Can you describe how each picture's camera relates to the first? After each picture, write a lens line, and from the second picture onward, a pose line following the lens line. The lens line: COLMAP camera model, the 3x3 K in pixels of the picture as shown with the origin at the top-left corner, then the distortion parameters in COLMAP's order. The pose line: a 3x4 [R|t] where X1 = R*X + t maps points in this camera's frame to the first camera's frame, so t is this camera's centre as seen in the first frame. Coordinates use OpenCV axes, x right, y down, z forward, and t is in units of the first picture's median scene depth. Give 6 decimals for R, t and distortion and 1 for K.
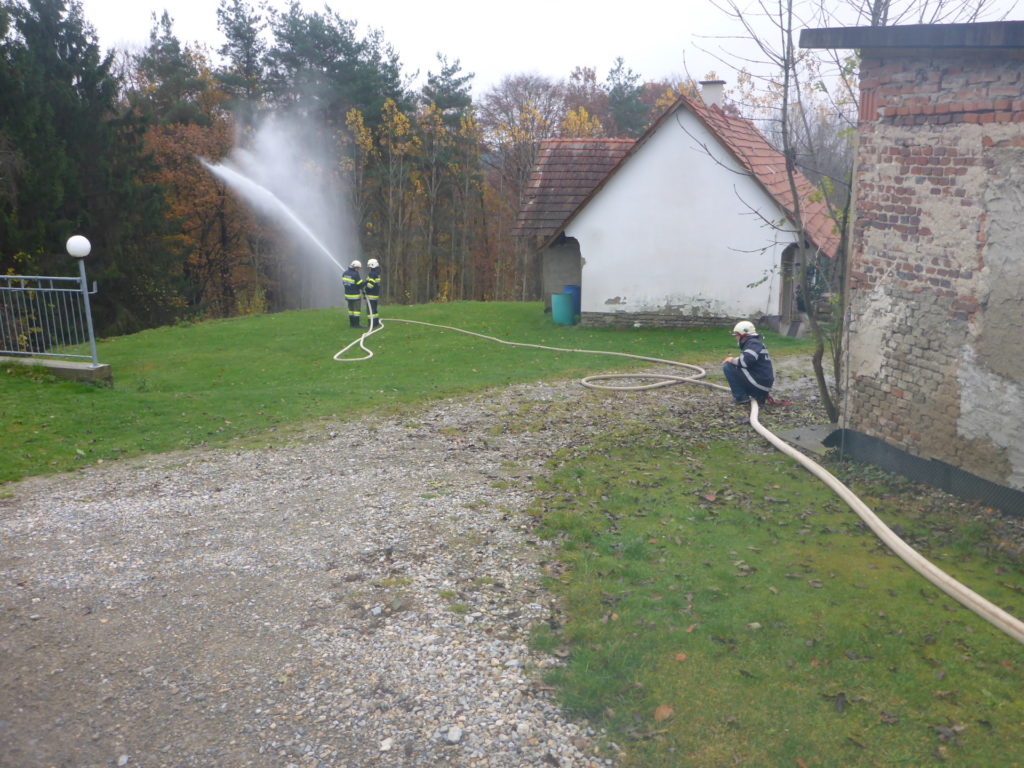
lens RADIAL K [[883.7, 0, 512.0], [0, 883.7, 384.0], [0, 0, 1]] dist [-0.019659, 0.002184]
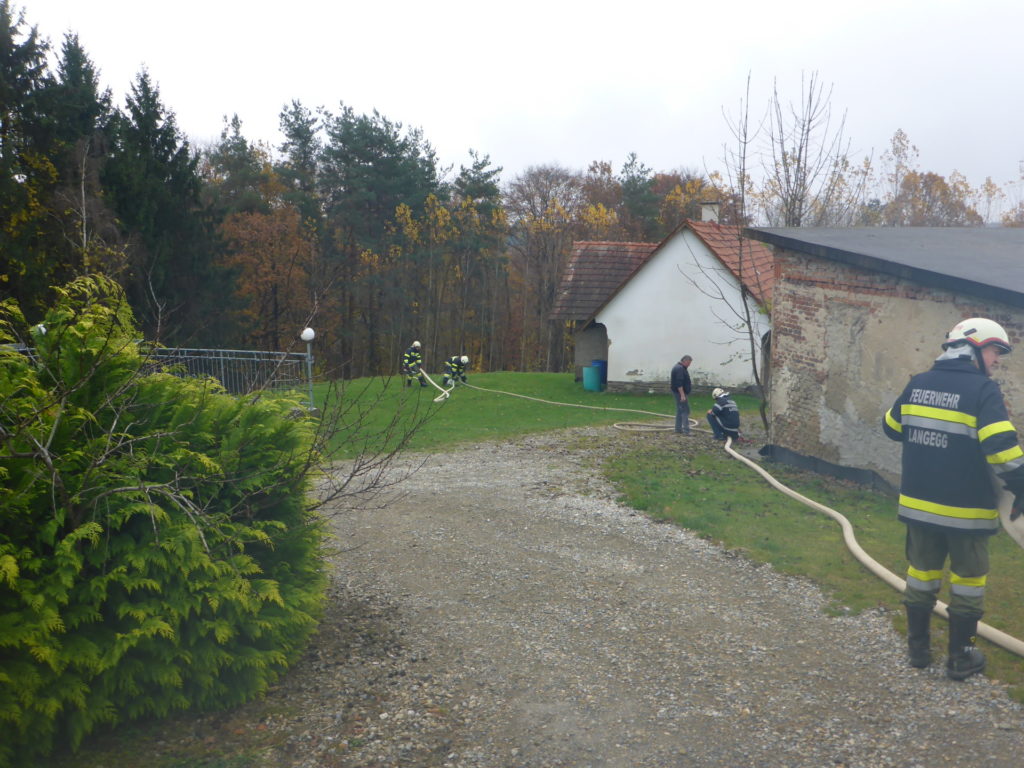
lens RADIAL K [[883.7, 0, 512.0], [0, 883.7, 384.0], [0, 0, 1]] dist [-0.019659, 0.002184]
pose [[0.999847, 0.012947, -0.011724, -0.020529], [-0.013843, 0.996708, -0.079887, 0.012440], [0.010651, 0.080037, 0.996735, -0.127617]]
